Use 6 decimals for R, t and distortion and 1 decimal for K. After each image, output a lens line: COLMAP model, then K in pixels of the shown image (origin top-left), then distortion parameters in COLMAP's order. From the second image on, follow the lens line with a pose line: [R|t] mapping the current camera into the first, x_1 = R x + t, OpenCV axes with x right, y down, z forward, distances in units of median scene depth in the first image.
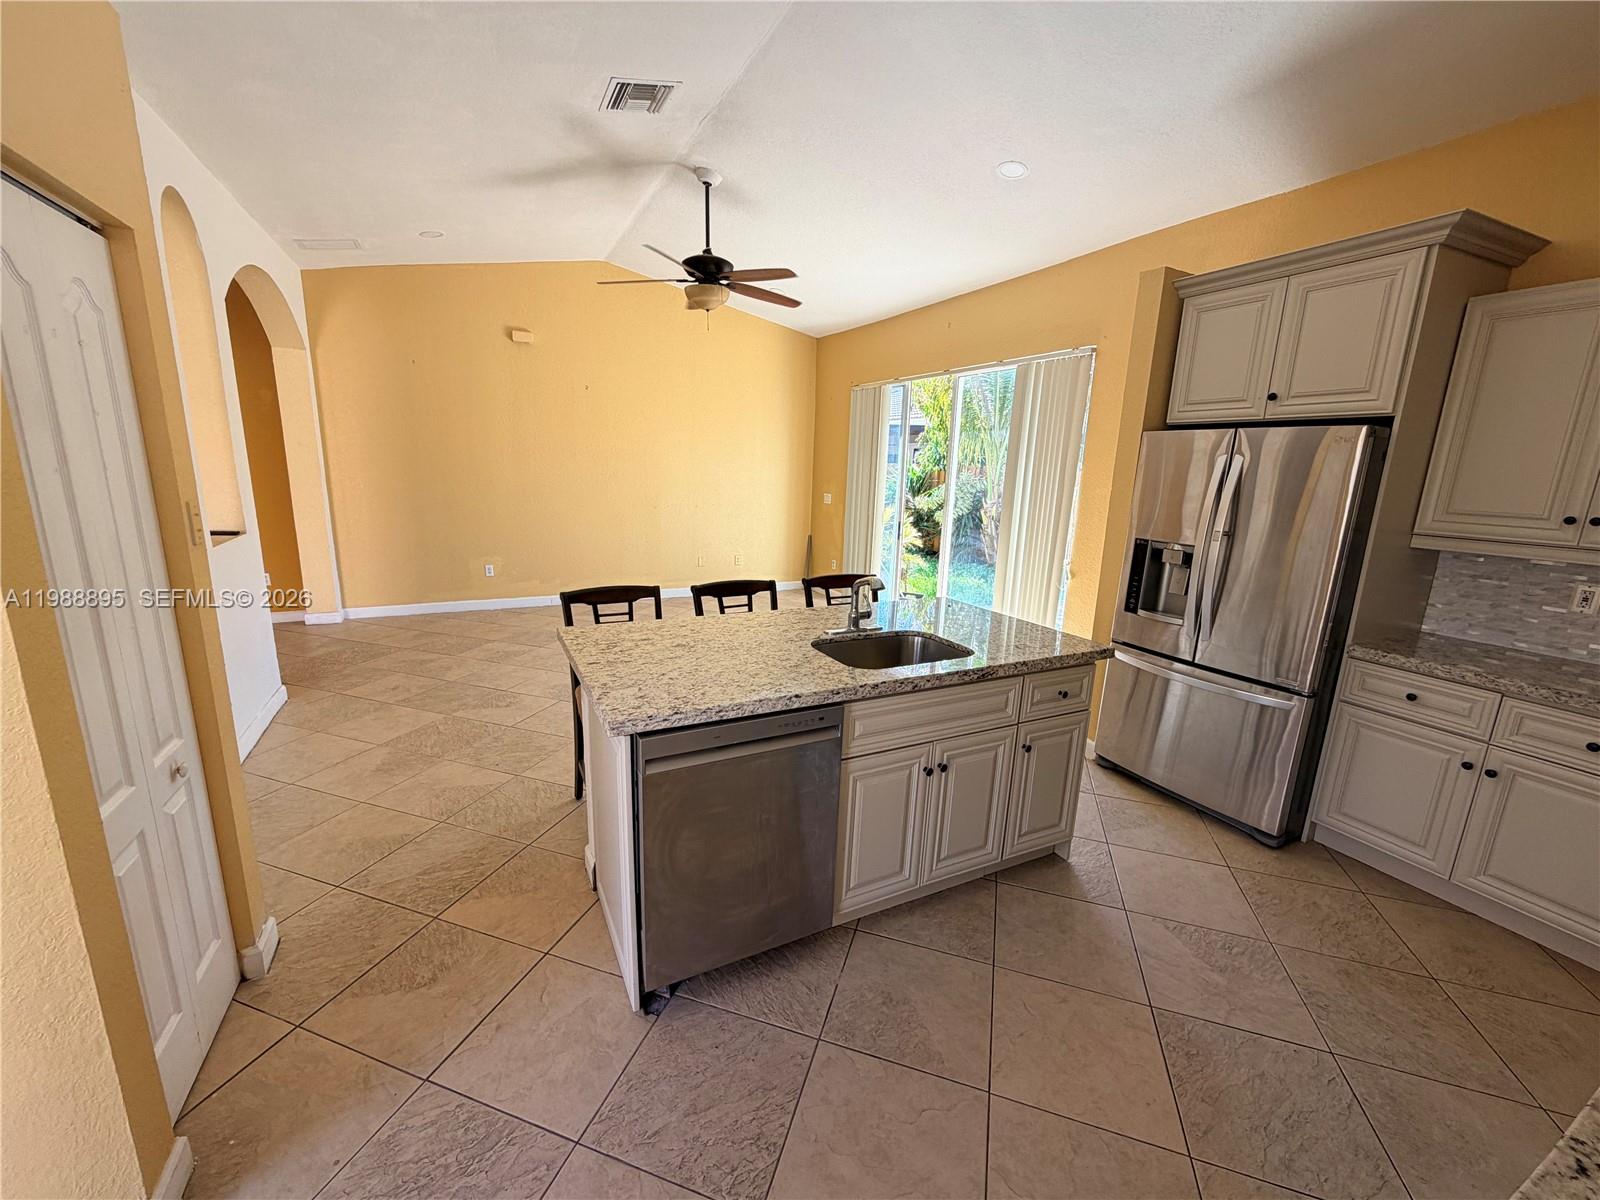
lens RADIAL K [[643.7, 0, 793.2], [0, 643.7, 599.5], [0, 0, 1]] dist [0.002811, -0.001072]
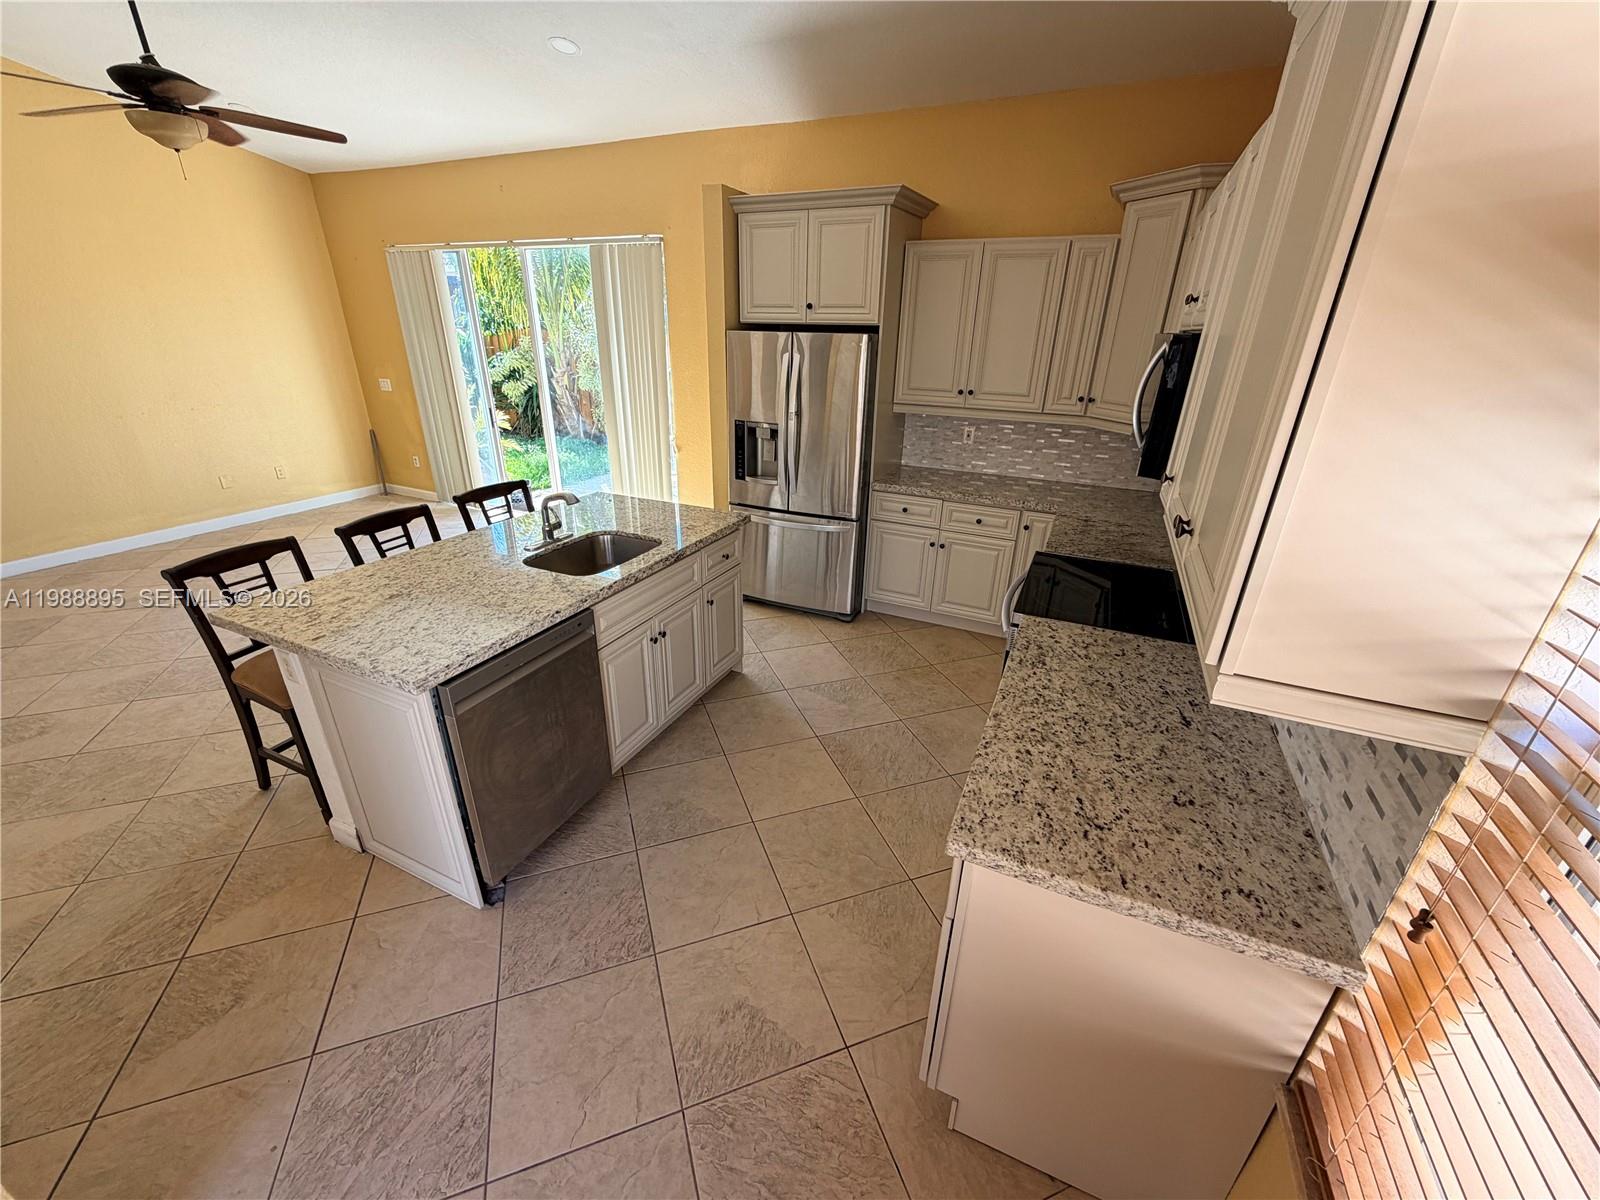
lens RADIAL K [[643.7, 0, 799.5], [0, 643.7, 601.4], [0, 0, 1]] dist [0.002811, -0.001072]
pose [[0.782531, -0.263596, 0.564059, -0.221099], [0.136003, 0.956447, 0.258287, -0.081623], [-0.607575, -0.125404, 0.784300, -0.138702]]
